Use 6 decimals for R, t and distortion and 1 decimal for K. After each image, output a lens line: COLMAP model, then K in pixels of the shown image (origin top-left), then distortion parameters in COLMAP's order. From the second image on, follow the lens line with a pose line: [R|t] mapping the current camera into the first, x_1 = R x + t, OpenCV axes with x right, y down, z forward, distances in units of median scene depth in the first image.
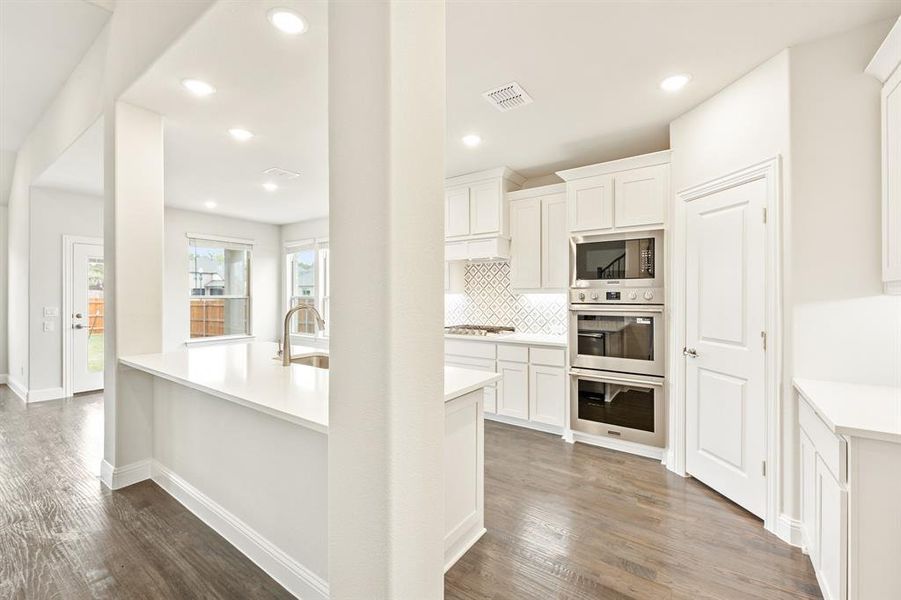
lens RADIAL K [[370.1, 0, 455.5], [0, 370.1, 290.9], [0, 0, 1]] dist [0.001705, 0.000092]
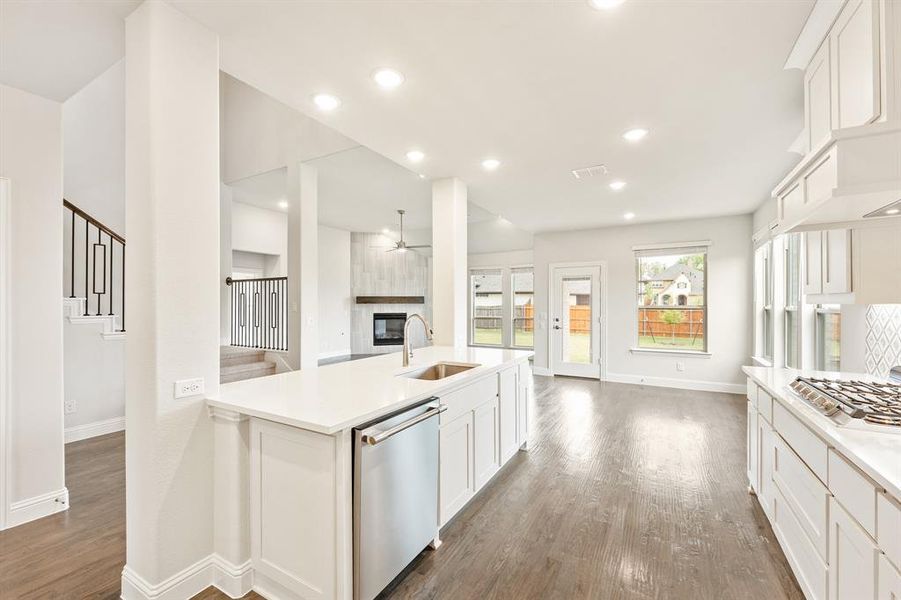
lens RADIAL K [[368.6, 0, 452.4], [0, 368.6, 302.6], [0, 0, 1]] dist [0.000261, 0.000009]
pose [[0.096737, -0.002273, -0.995307, 0.379720], [0.011366, 0.999935, -0.001179, -0.000570], [0.995245, -0.011199, 0.096757, 0.547516]]
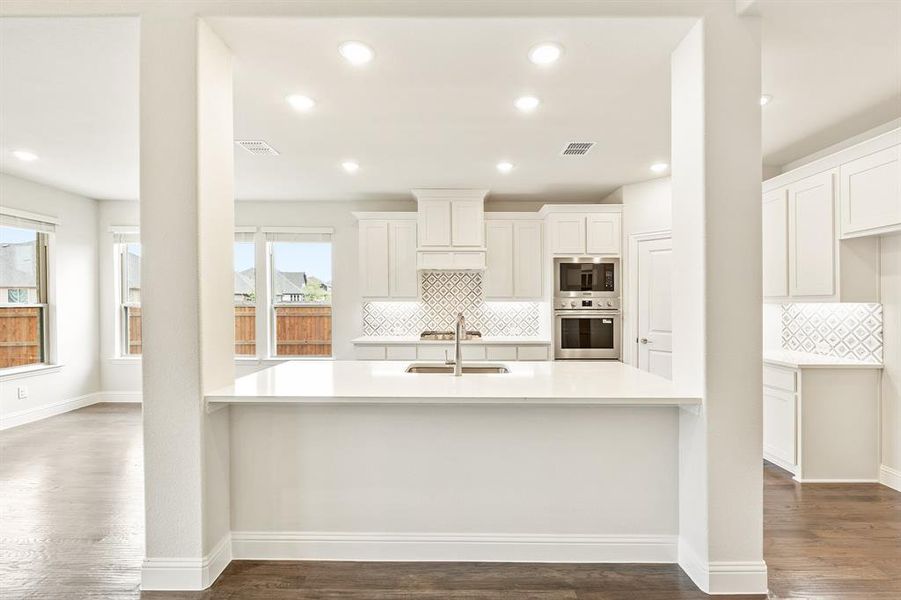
lens RADIAL K [[375.7, 0, 450.5], [0, 375.7, 300.0], [0, 0, 1]] dist [-0.001423, -0.000094]
pose [[0.823457, 0.002577, 0.567373, -0.573911], [-0.007348, 0.999954, 0.006124, -0.003474], [-0.567331, -0.009212, 0.823438, 0.109324]]
